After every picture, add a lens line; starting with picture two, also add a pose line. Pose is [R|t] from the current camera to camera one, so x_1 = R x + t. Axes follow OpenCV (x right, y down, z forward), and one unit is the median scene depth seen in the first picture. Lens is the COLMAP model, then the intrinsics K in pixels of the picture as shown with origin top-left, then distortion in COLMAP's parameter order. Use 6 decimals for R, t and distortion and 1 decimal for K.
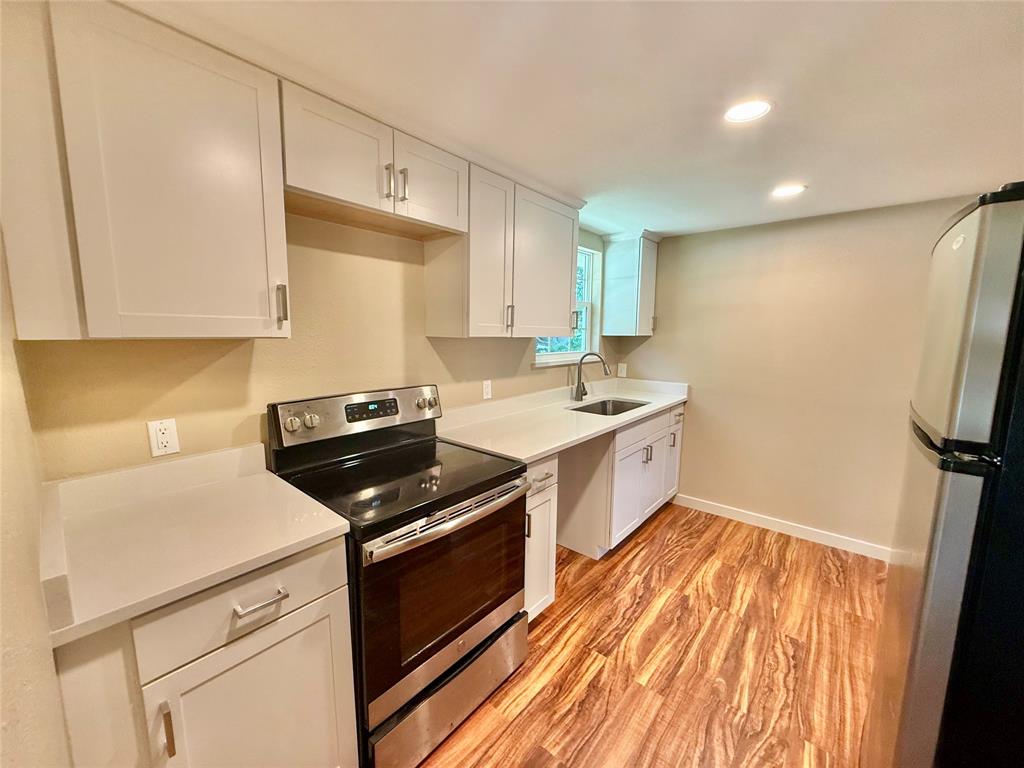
lens RADIAL K [[407.8, 0, 510.9], [0, 407.8, 383.7], [0, 0, 1]] dist [0.000597, 0.000412]
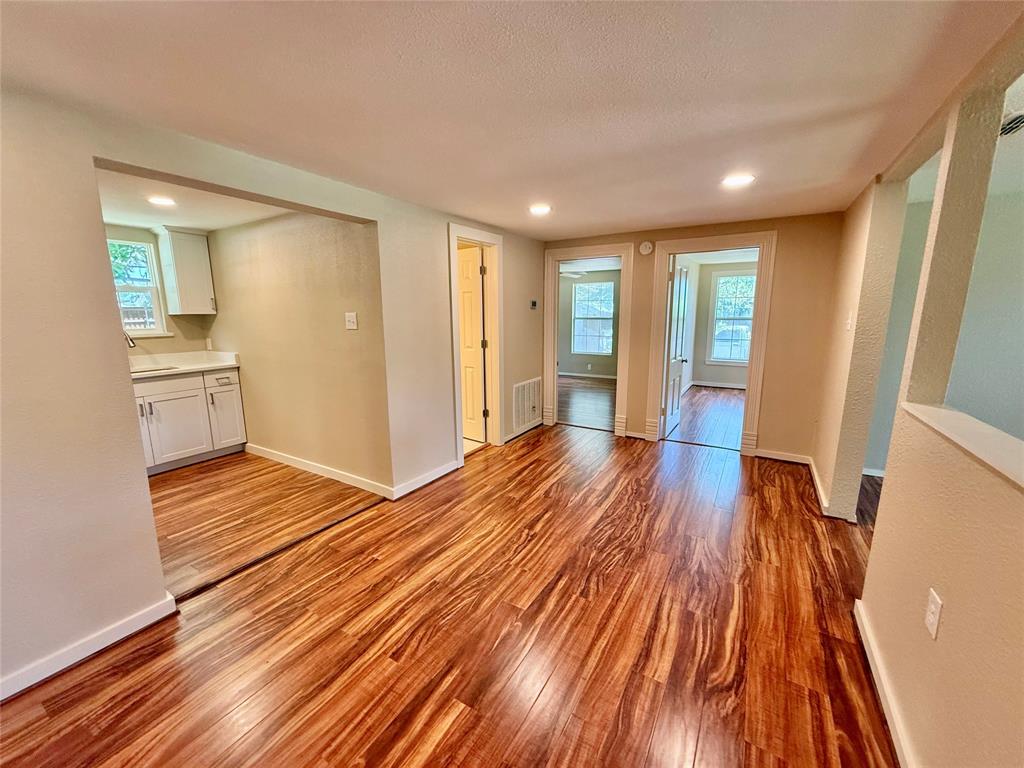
lens RADIAL K [[407.8, 0, 511.0], [0, 407.8, 384.5], [0, 0, 1]] dist [0.000597, 0.000412]
pose [[0.985753, -0.046674, 0.161595, 1.907791], [0.039982, 0.998213, 0.044420, 0.132661], [-0.163379, -0.037327, 0.985857, -0.630378]]
